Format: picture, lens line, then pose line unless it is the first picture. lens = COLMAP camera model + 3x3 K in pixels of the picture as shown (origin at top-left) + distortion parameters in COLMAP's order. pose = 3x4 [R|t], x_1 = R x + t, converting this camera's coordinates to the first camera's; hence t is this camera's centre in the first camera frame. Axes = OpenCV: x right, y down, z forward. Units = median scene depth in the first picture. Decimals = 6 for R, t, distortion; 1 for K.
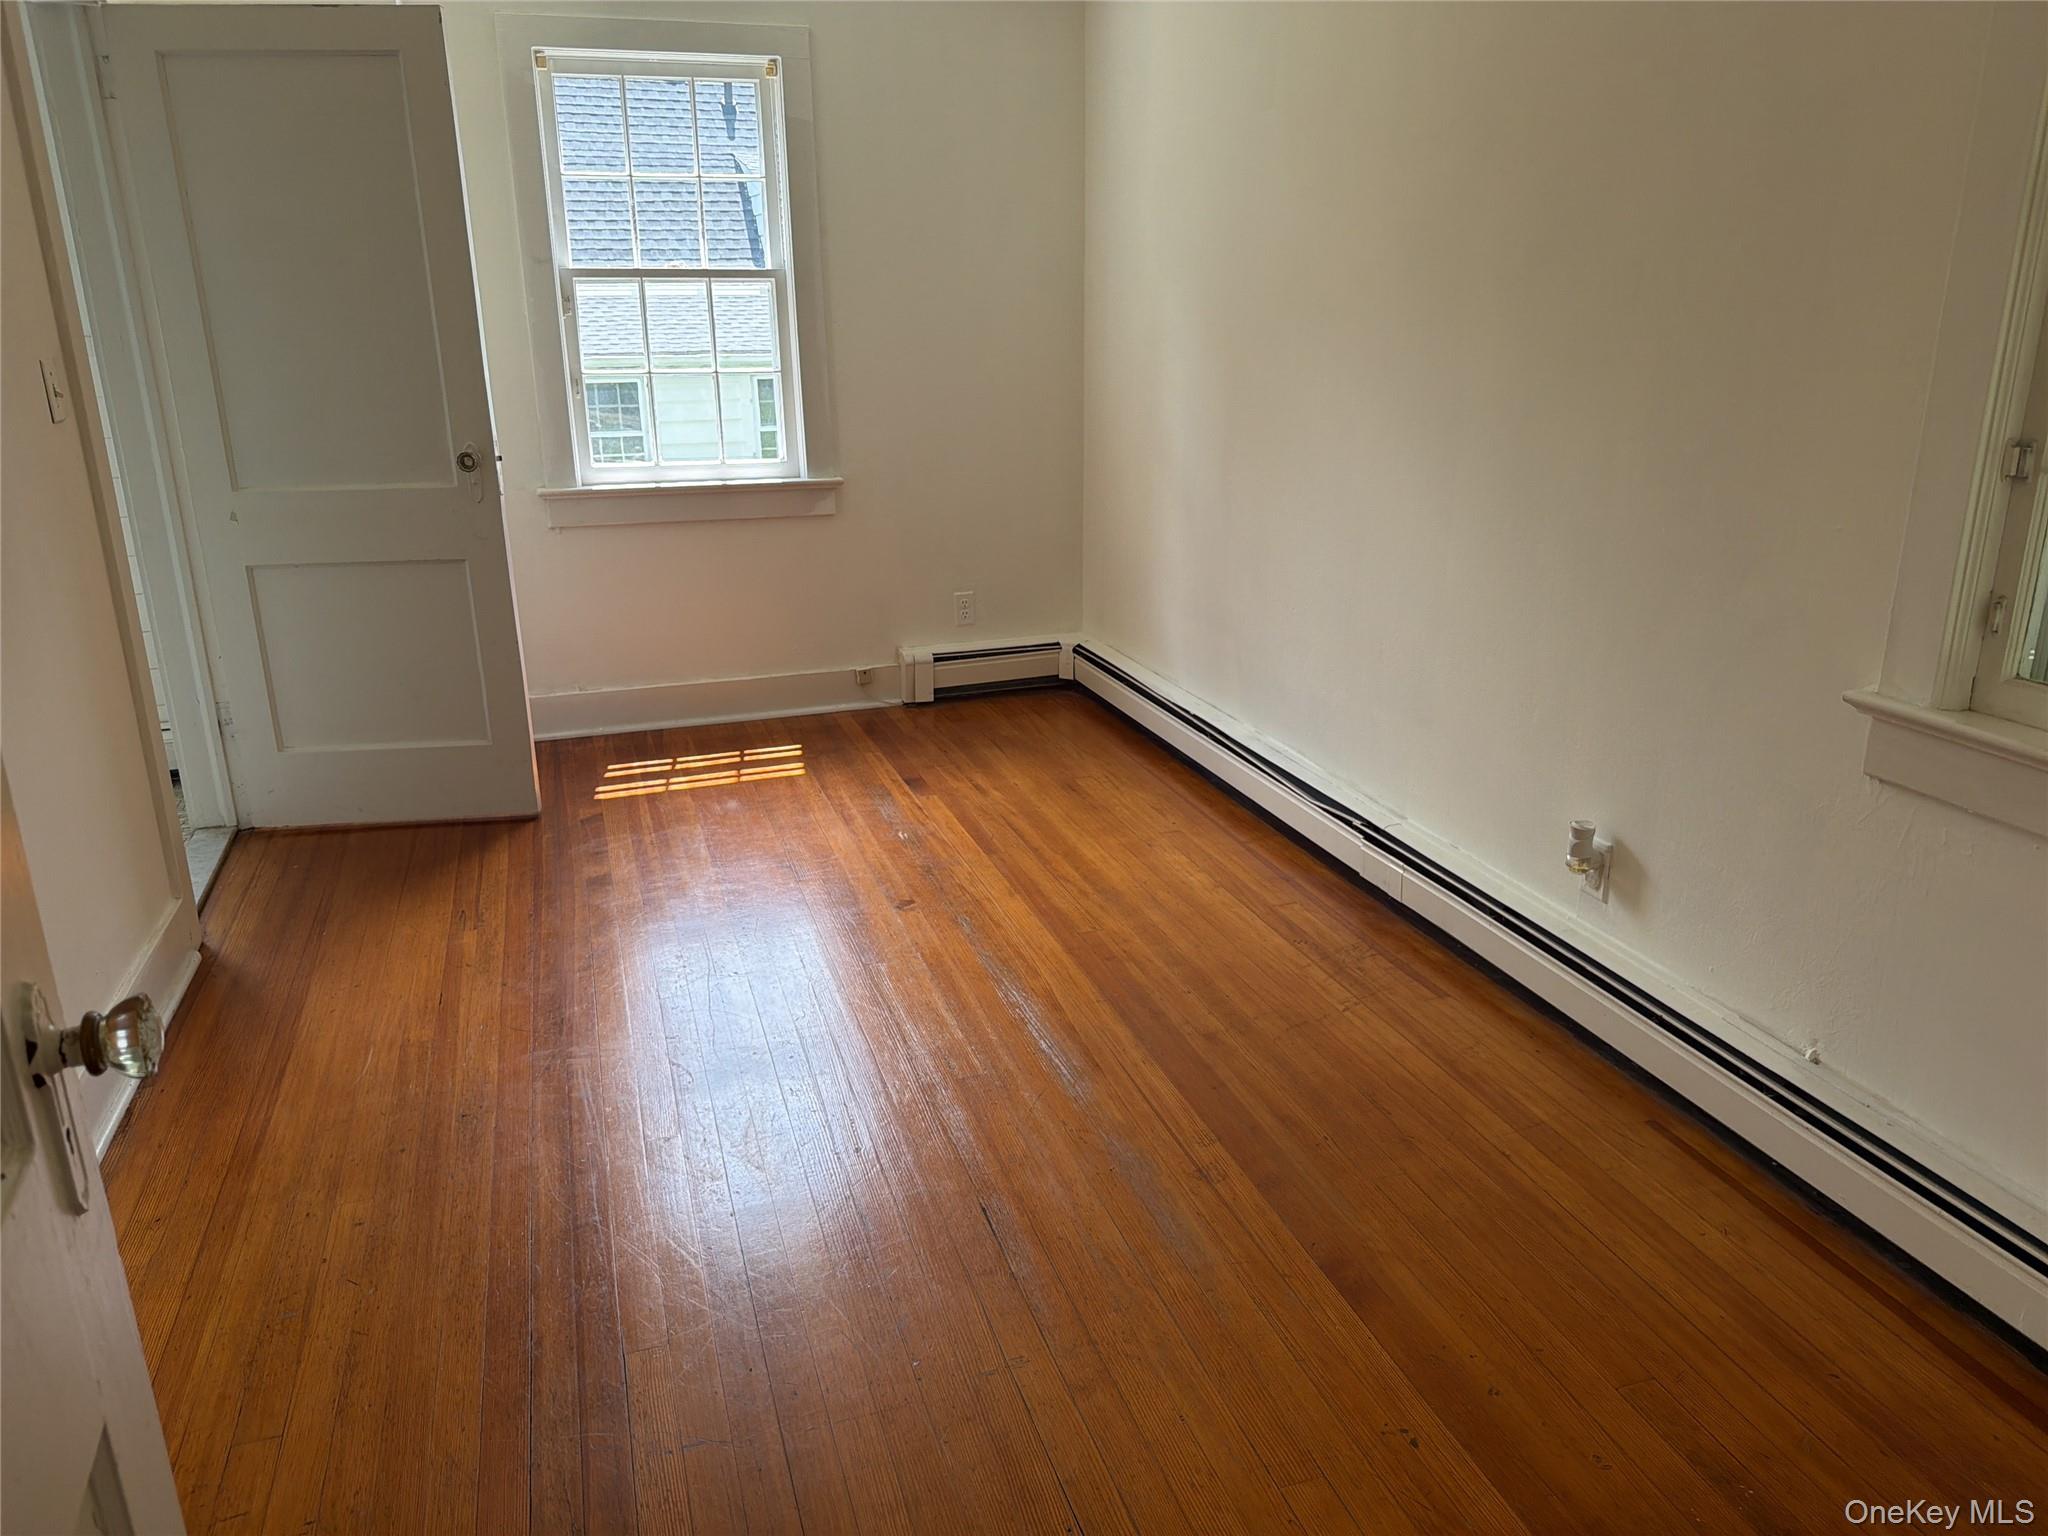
lens RADIAL K [[1460.5, 0, 1023.1], [0, 1460.5, 768.2], [0, 0, 1]] dist [0.001128, -0.000062]
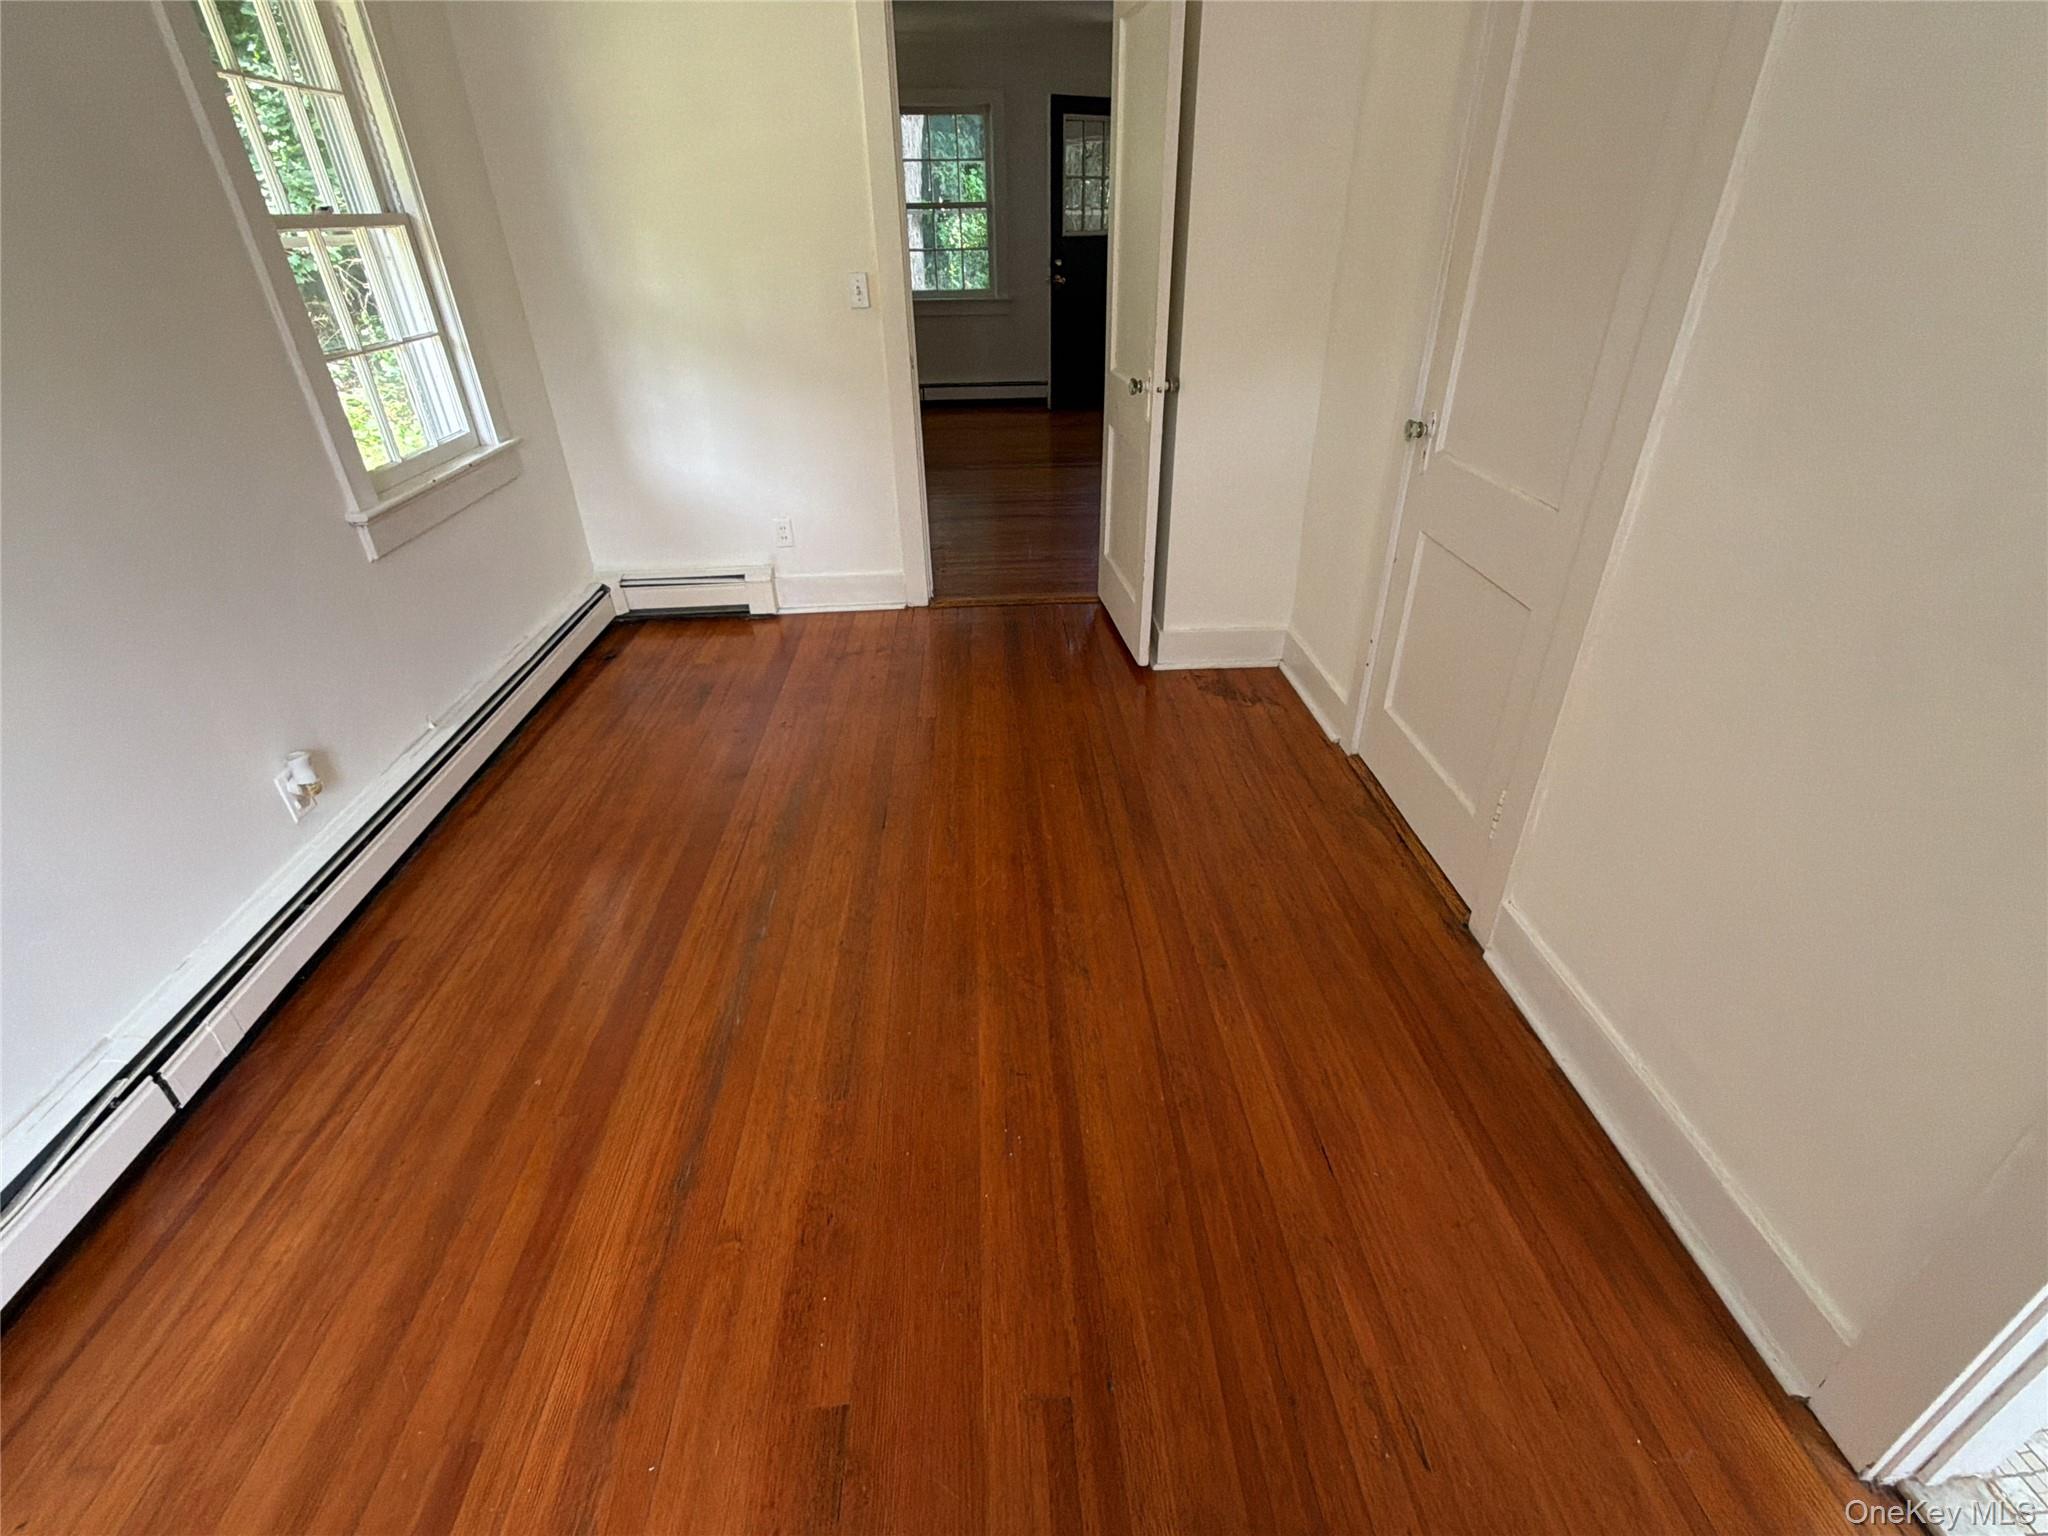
lens RADIAL K [[939.1, 0, 1022.6], [0, 939.1, 768.3], [0, 0, 1]] dist [0.001784, 0.000281]
pose [[-0.965680, -0.109981, 0.235300, -0.334492], [0.103614, 0.667600, 0.737275, -0.416786], [-0.238172, 0.736352, -0.633292, 1.231657]]
